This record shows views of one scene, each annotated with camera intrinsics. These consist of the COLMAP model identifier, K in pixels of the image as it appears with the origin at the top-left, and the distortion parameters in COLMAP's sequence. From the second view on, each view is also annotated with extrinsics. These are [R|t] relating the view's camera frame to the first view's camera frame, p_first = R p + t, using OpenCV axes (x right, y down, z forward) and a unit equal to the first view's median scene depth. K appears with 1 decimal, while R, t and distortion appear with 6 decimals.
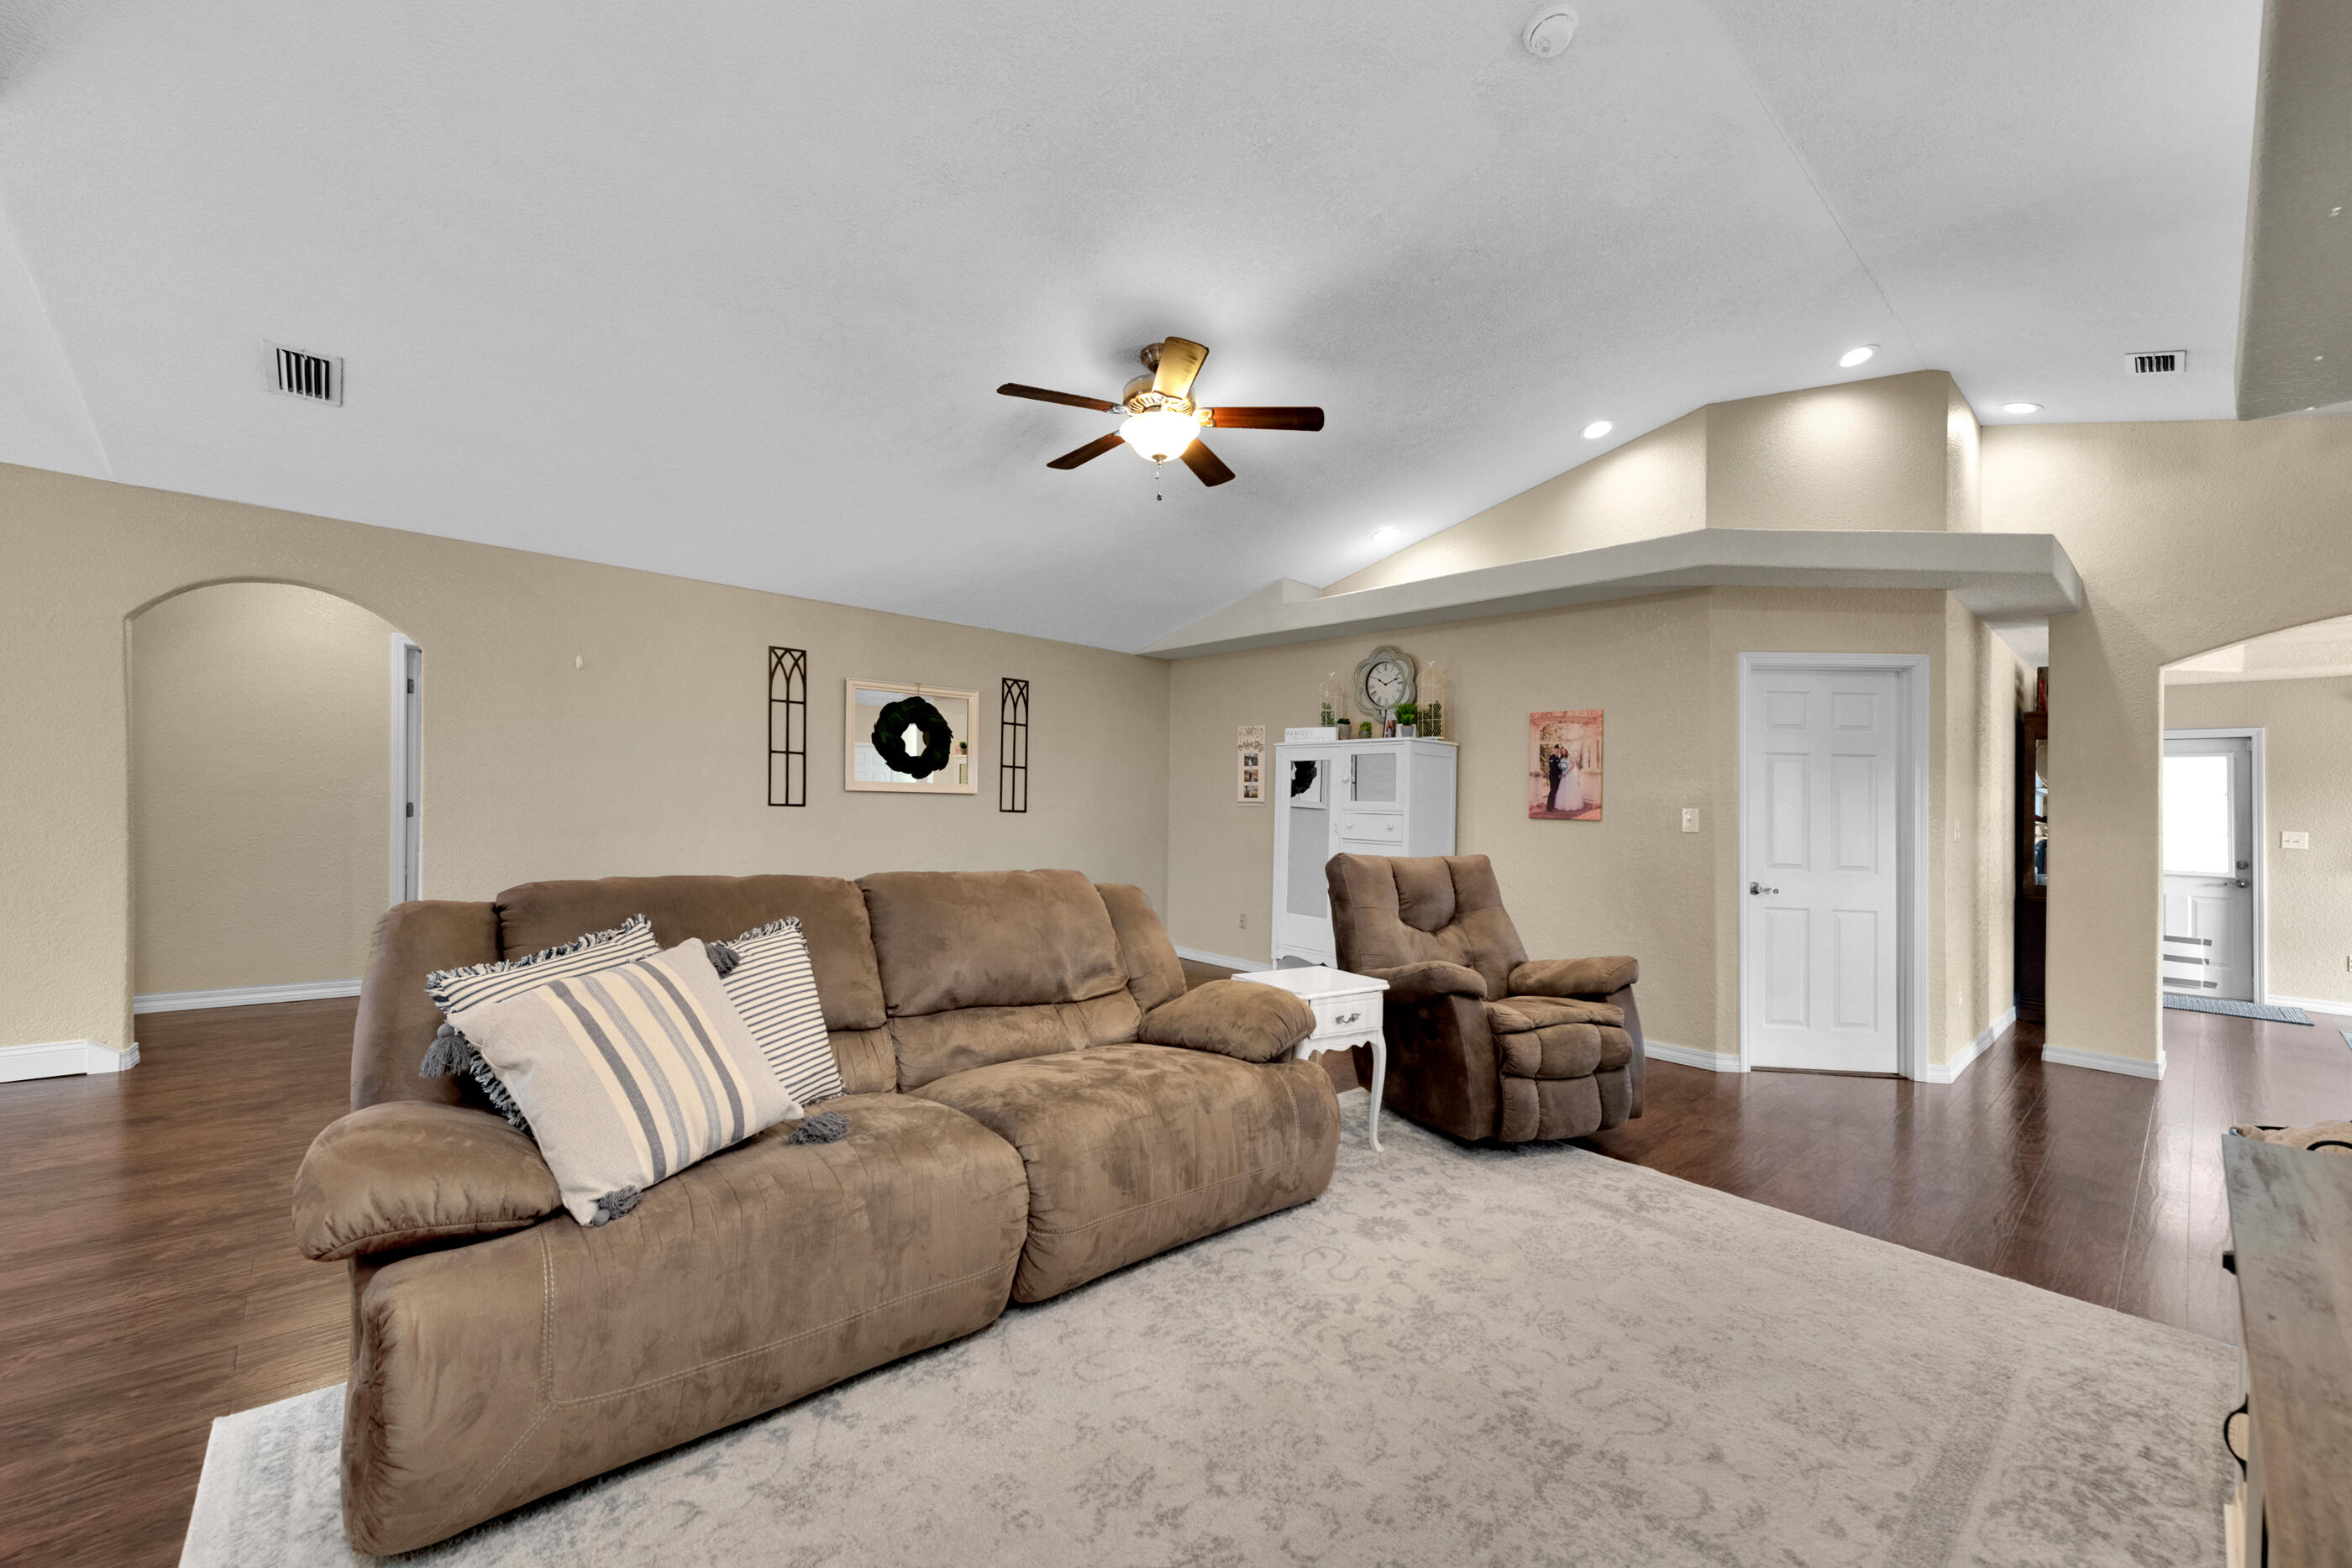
lens RADIAL K [[945.4, 0, 1176.0], [0, 945.4, 784.0], [0, 0, 1]] dist [-0.002551, -0.000635]
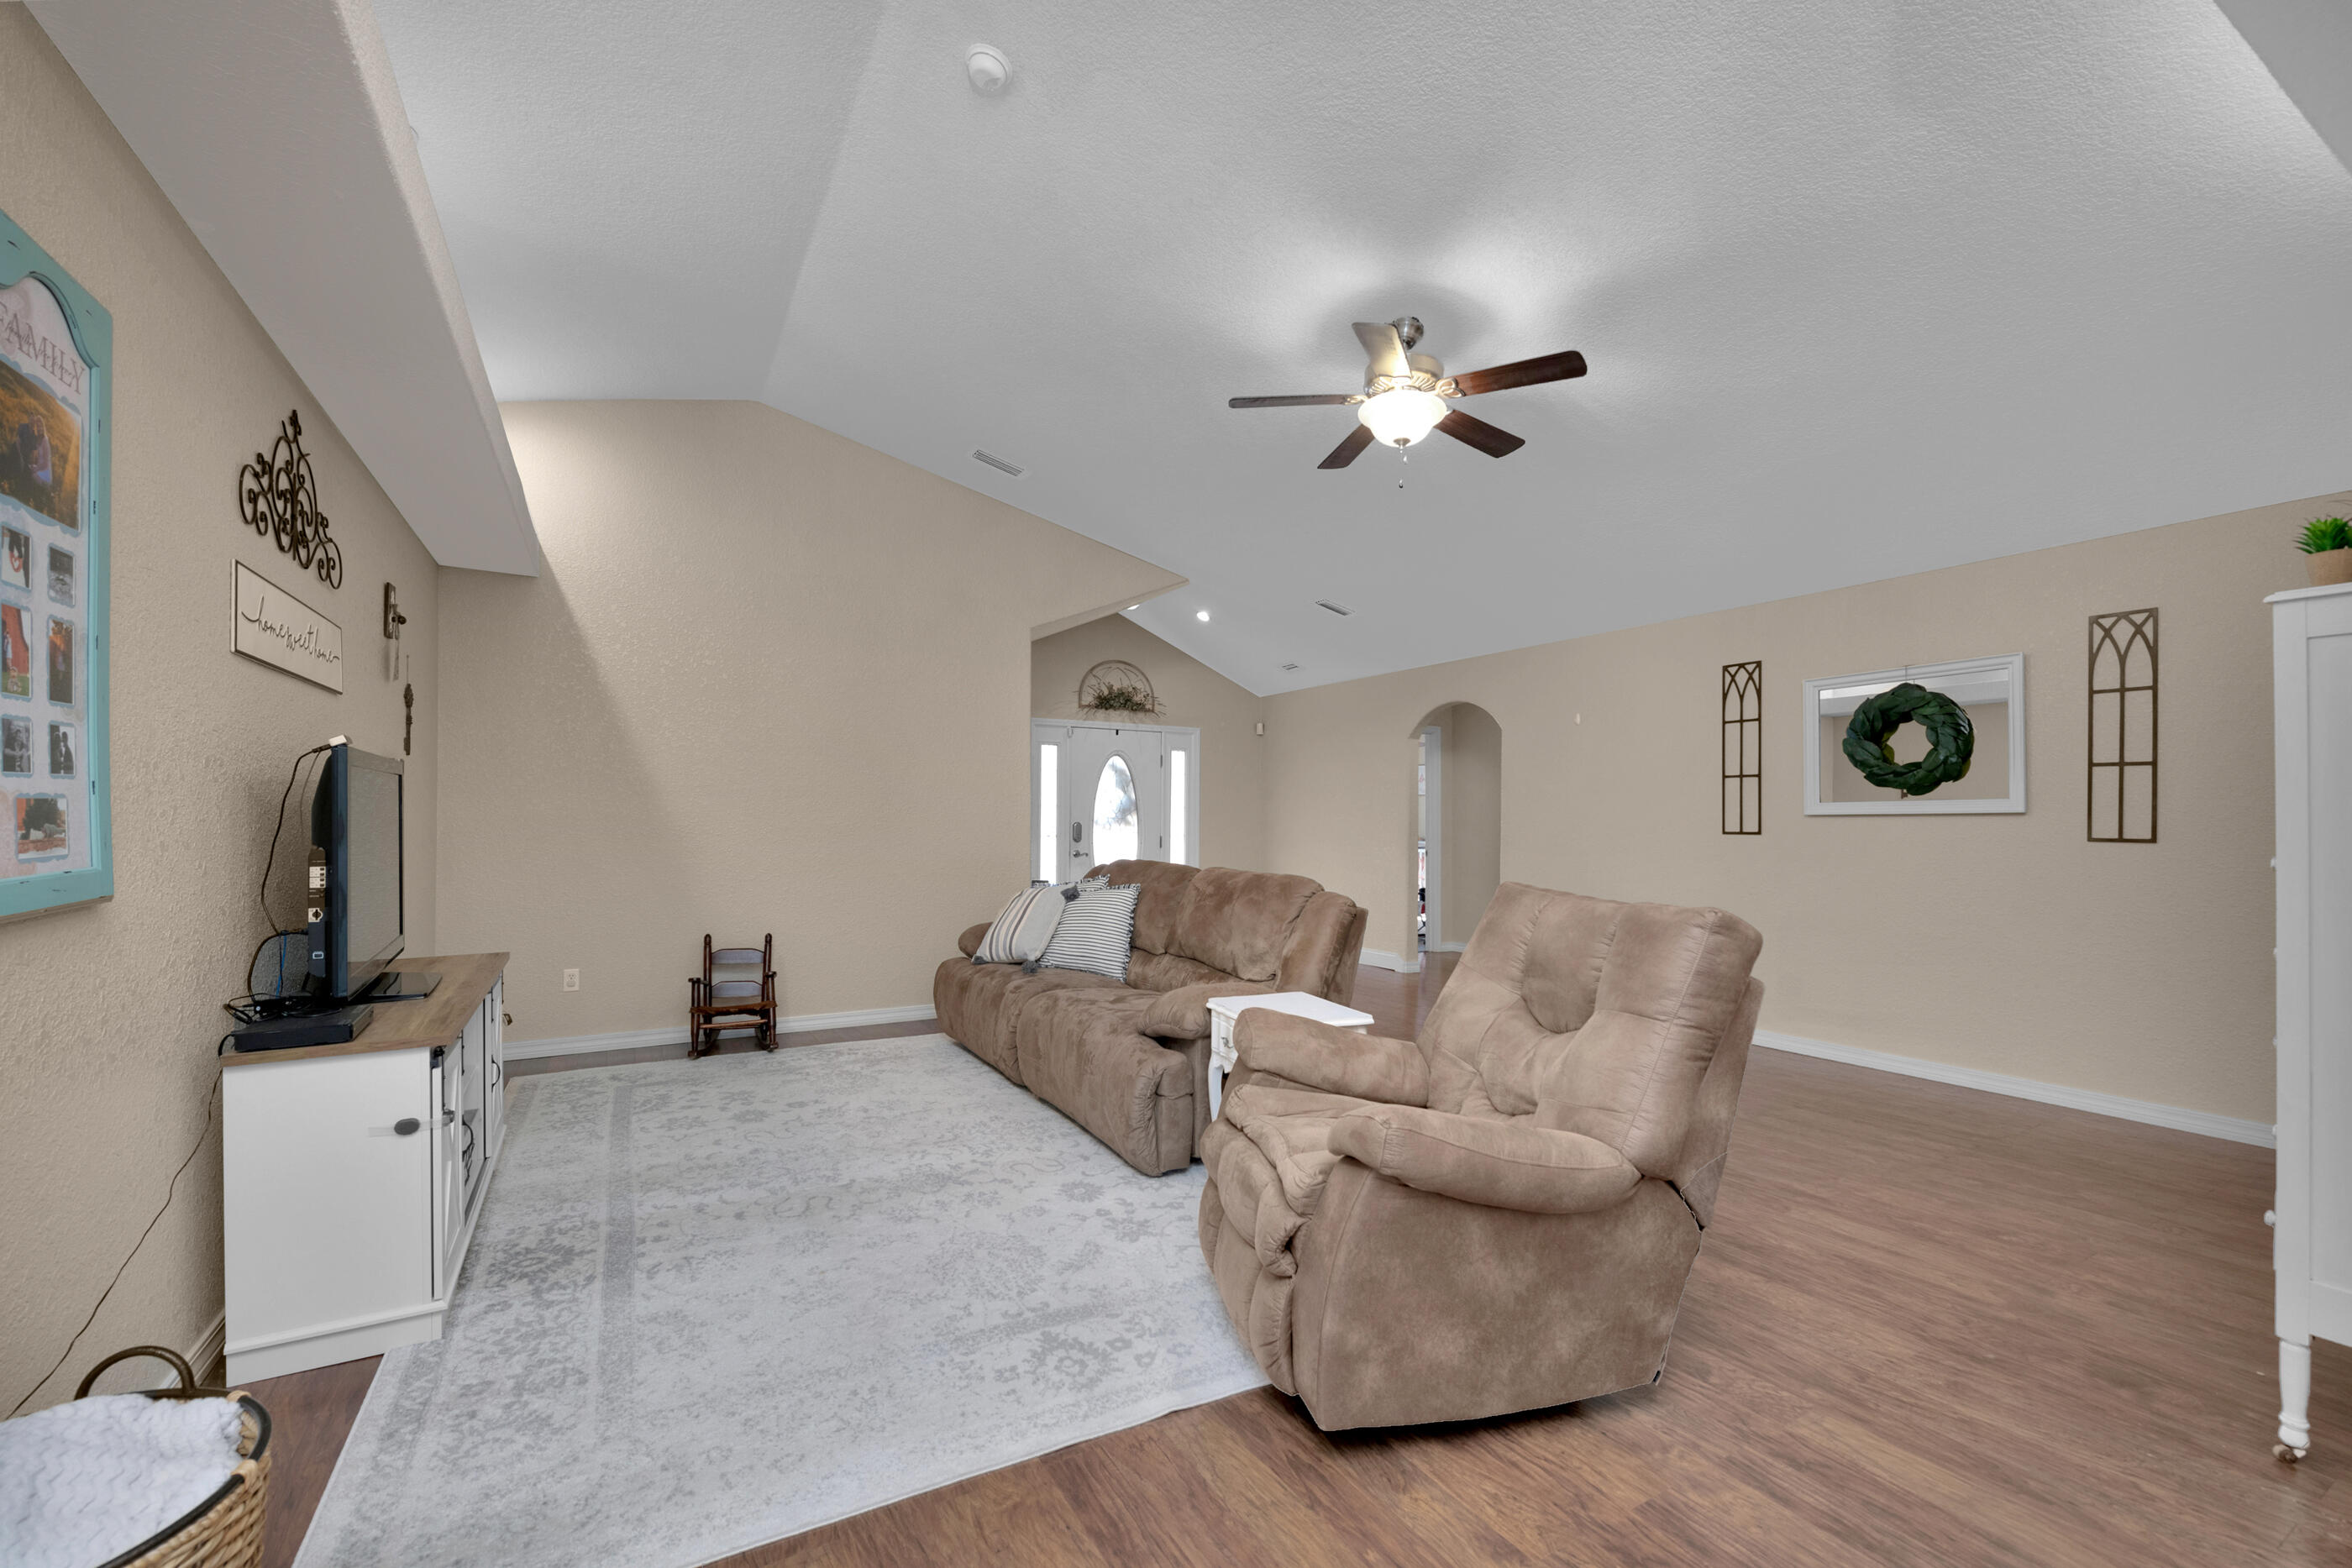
lens RADIAL K [[931.0, 0, 1126.7], [0, 931.0, 823.7], [0, 0, 1]] dist [0.001727, -0.000037]
pose [[-0.239840, -0.026596, -0.970448, 0.673642], [0.008280, 0.999532, -0.029440, 0.038245], [0.970777, -0.015096, -0.239508, 0.696729]]
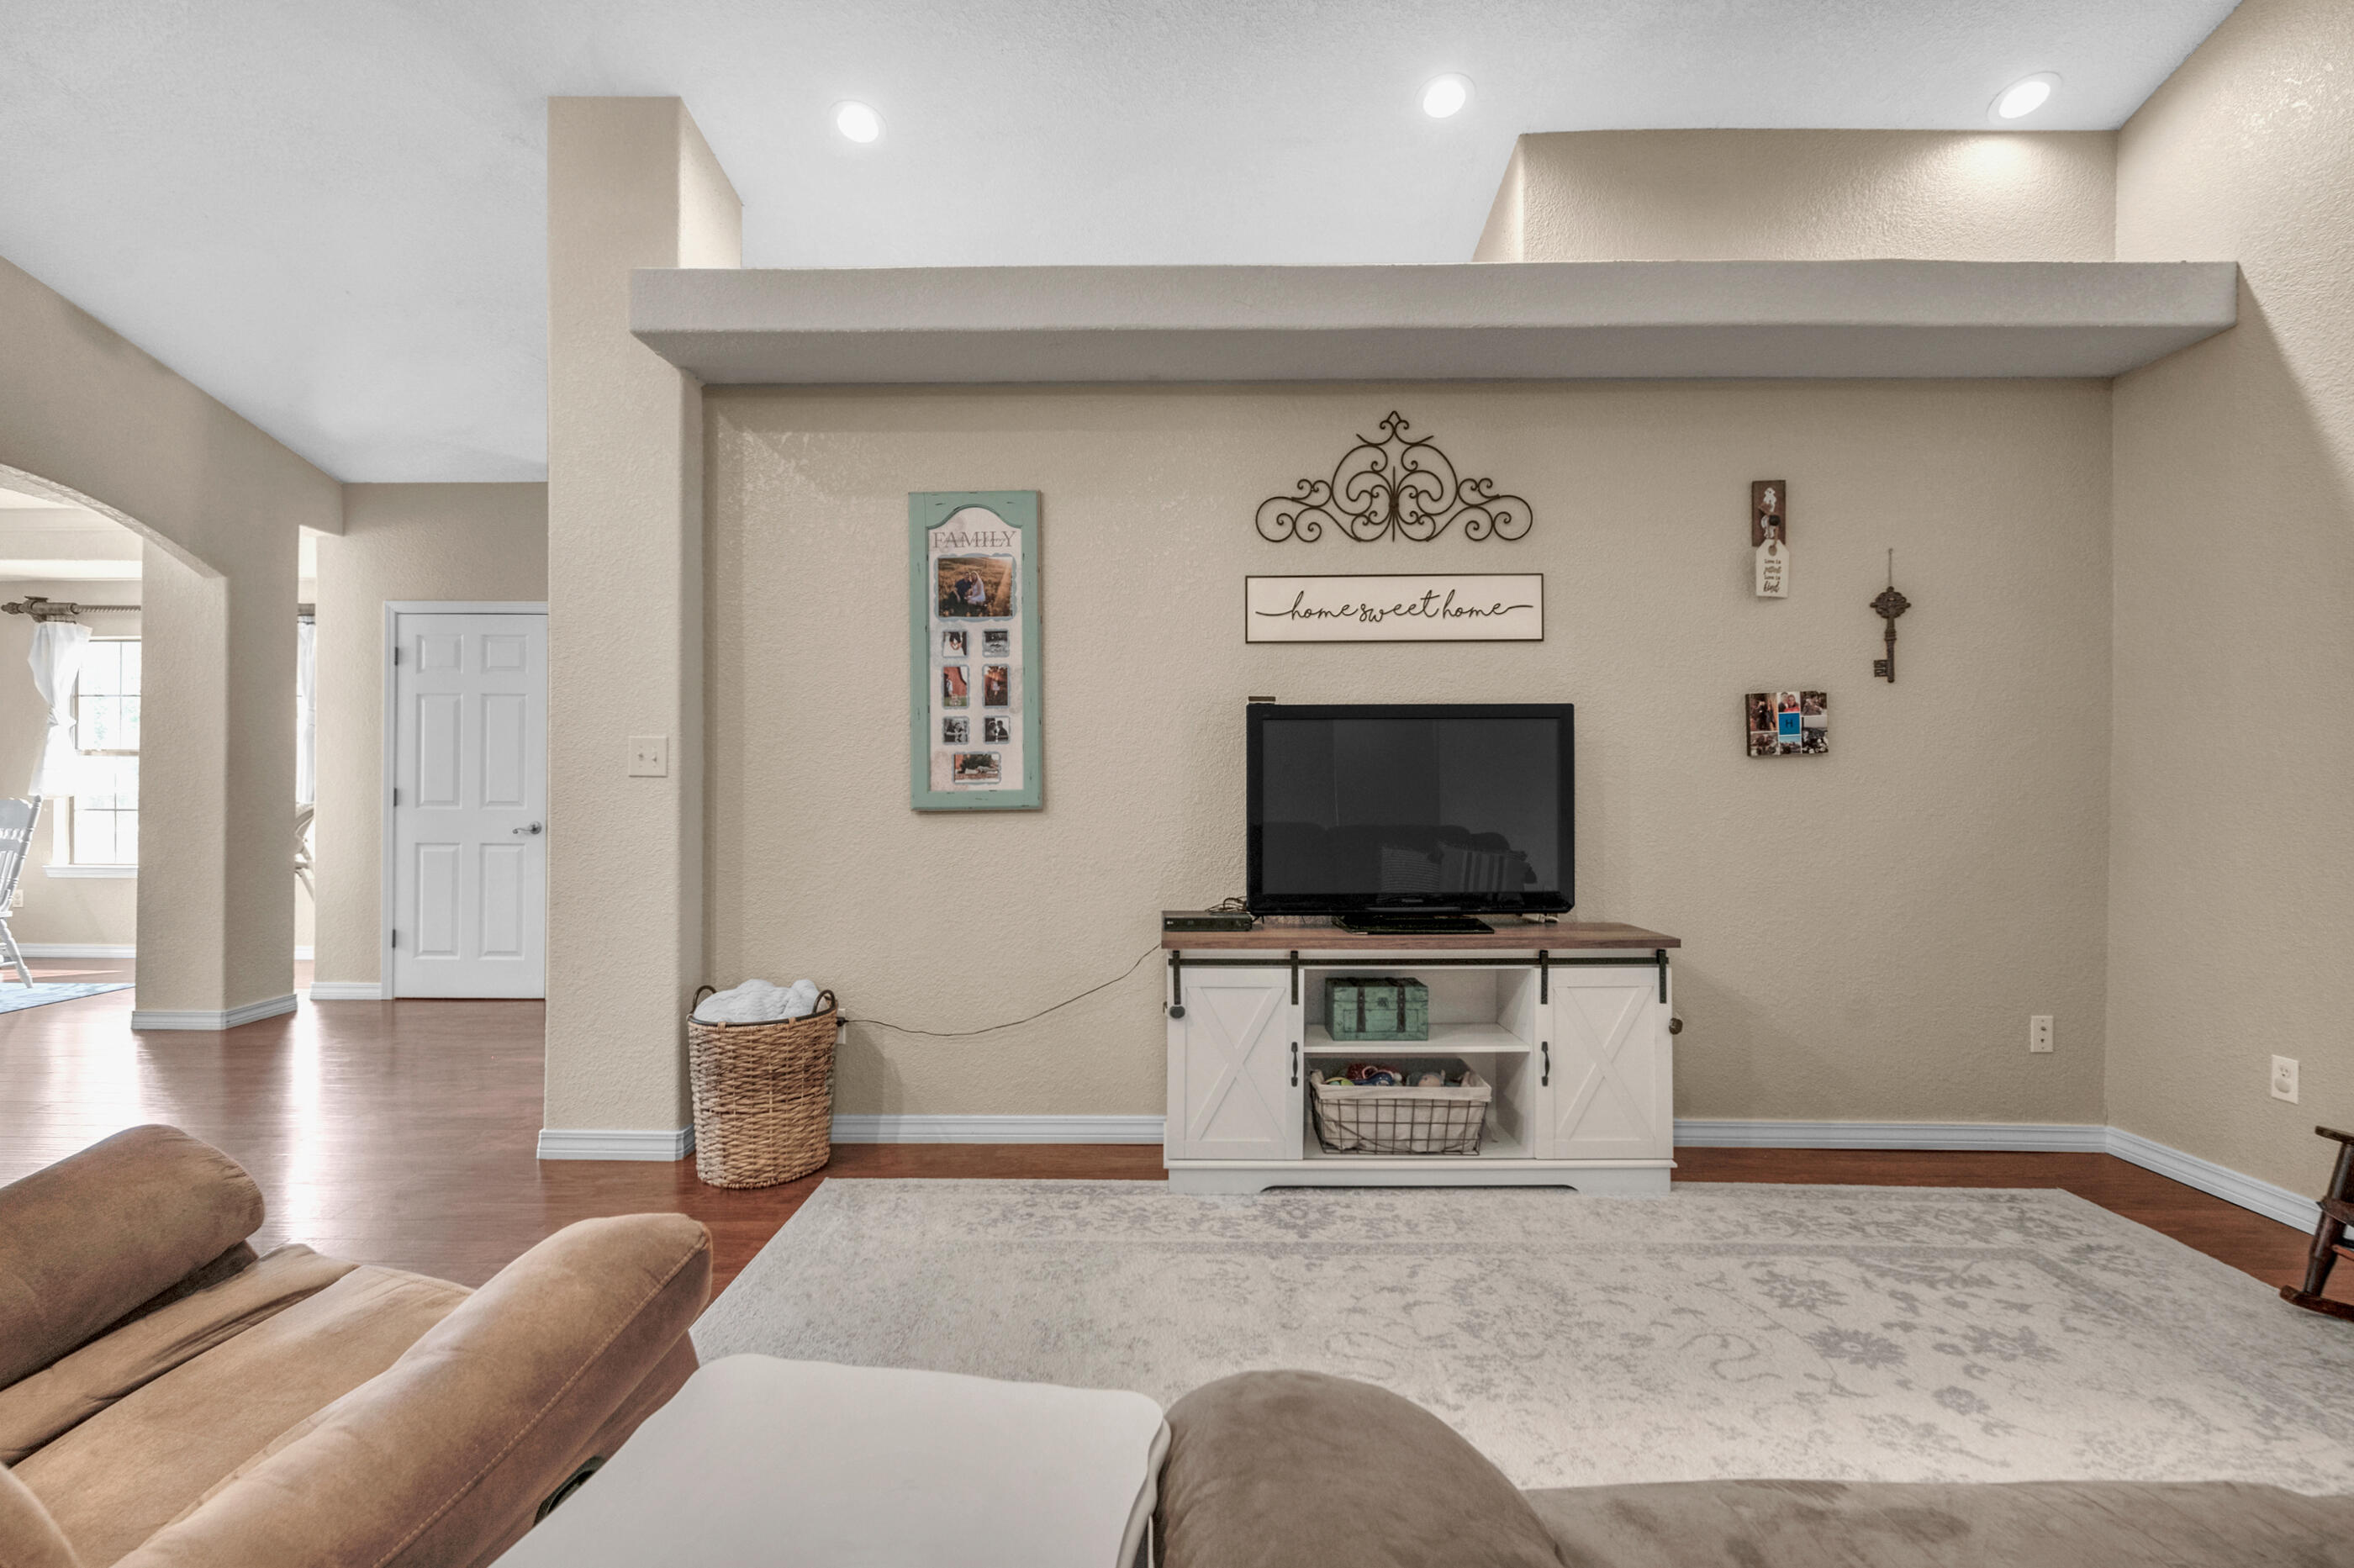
lens RADIAL K [[1101.9, 0, 1163.7], [0, 1101.9, 778.7], [0, 0, 1]] dist [-0.000242, -0.000623]
pose [[-0.740371, -0.033816, 0.671348, -0.043456], [-0.038333, 0.999233, 0.008056, 0.025440], [-0.671105, -0.019770, -0.741099, 0.743259]]
